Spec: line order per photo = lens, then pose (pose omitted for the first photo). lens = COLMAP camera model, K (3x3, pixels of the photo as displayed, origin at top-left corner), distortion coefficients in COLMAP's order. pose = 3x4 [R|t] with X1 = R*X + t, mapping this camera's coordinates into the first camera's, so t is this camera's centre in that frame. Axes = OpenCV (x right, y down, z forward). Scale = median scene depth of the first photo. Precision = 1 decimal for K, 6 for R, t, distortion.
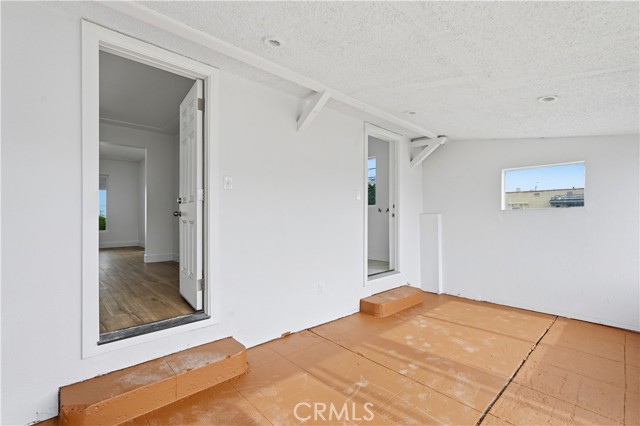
lens RADIAL K [[286.9, 0, 321.3], [0, 286.9, 216.3], [0, 0, 1]] dist [-0.011450, 0.004042]
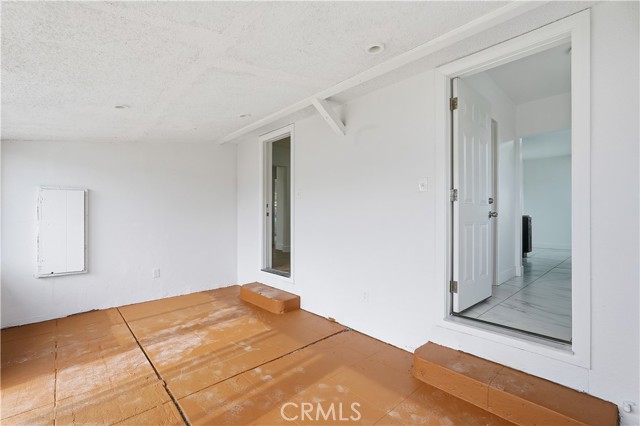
lens RADIAL K [[286.9, 0, 321.0], [0, 286.9, 214.7], [0, 0, 1]] dist [-0.011450, 0.004042]
pose [[-0.017100, -0.010943, -0.999794, 1.105751], [0.002262, 0.999937, -0.010983, 0.009143], [0.999851, -0.002450, -0.017074, 1.059668]]
